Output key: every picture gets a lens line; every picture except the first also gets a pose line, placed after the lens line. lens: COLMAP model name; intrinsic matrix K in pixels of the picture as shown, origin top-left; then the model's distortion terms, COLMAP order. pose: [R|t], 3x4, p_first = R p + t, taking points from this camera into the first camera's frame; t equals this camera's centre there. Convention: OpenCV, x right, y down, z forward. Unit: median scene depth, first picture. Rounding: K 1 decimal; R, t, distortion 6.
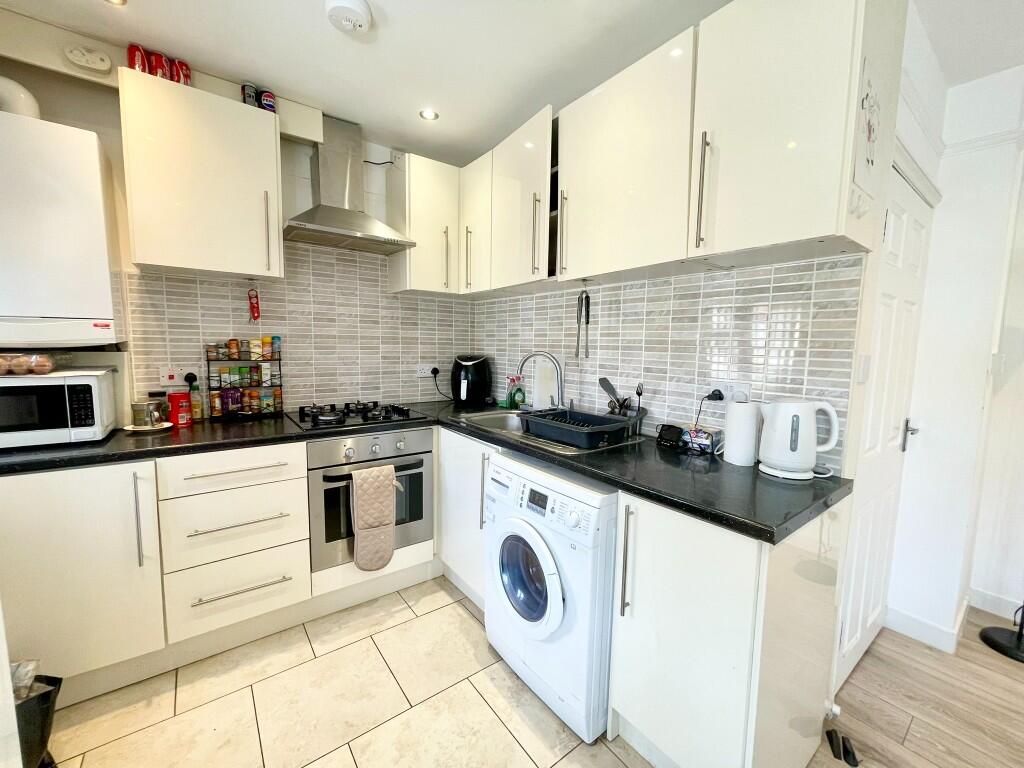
lens RADIAL K [[412.8, 0, 511.3], [0, 412.8, 388.4], [0, 0, 1]] dist [0.000940, -0.000457]
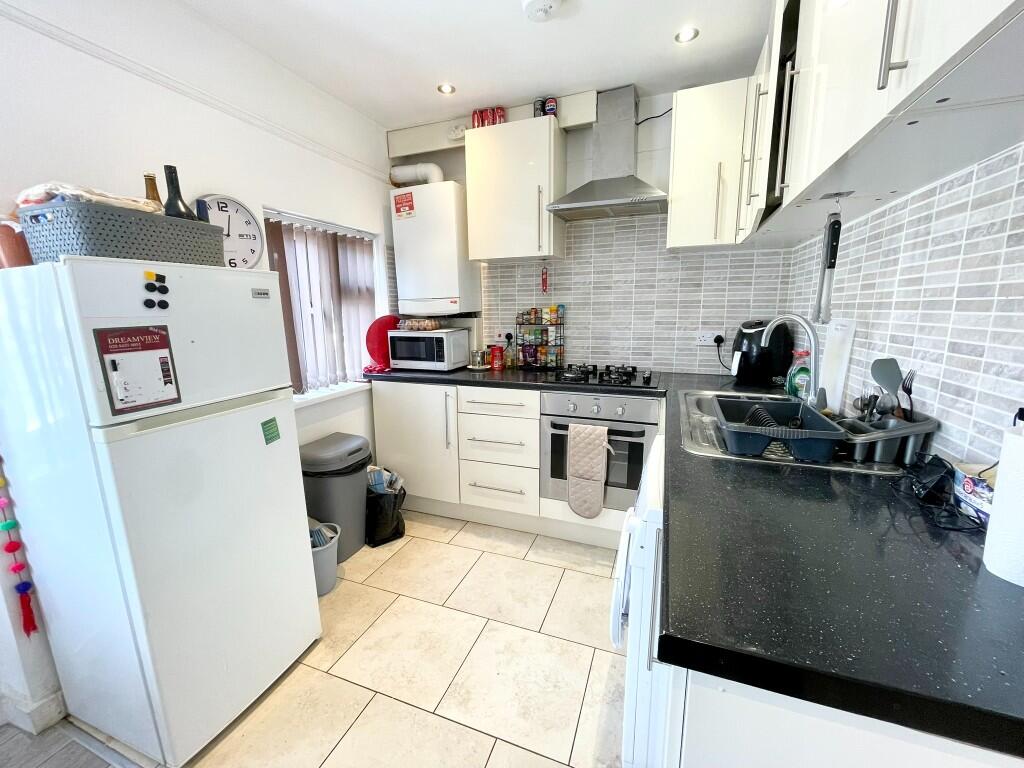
lens RADIAL K [[412.8, 0, 513.9], [0, 412.8, 386.6], [0, 0, 1]] dist [0.000940, -0.000457]
pose [[0.536462, 0.131932, -0.833548, 0.441519], [-0.070437, 0.991258, 0.111561, -0.014258], [0.840980, -0.001135, 0.541066, 0.250615]]
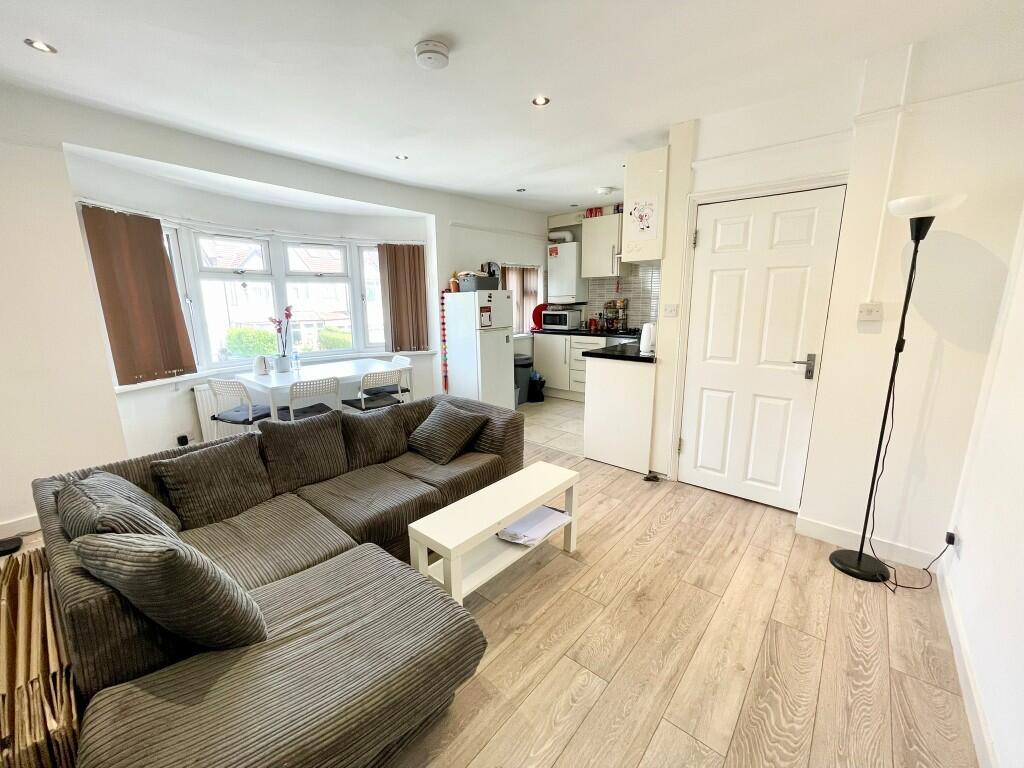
lens RADIAL K [[412.8, 0, 511.2], [0, 412.8, 387.3], [0, 0, 1]] dist [0.000940, -0.000457]
pose [[0.208745, 0.185597, -0.960198, 1.923093], [-0.090330, 0.981289, 0.170036, 0.038574], [0.973789, 0.051241, 0.221604, -0.198311]]
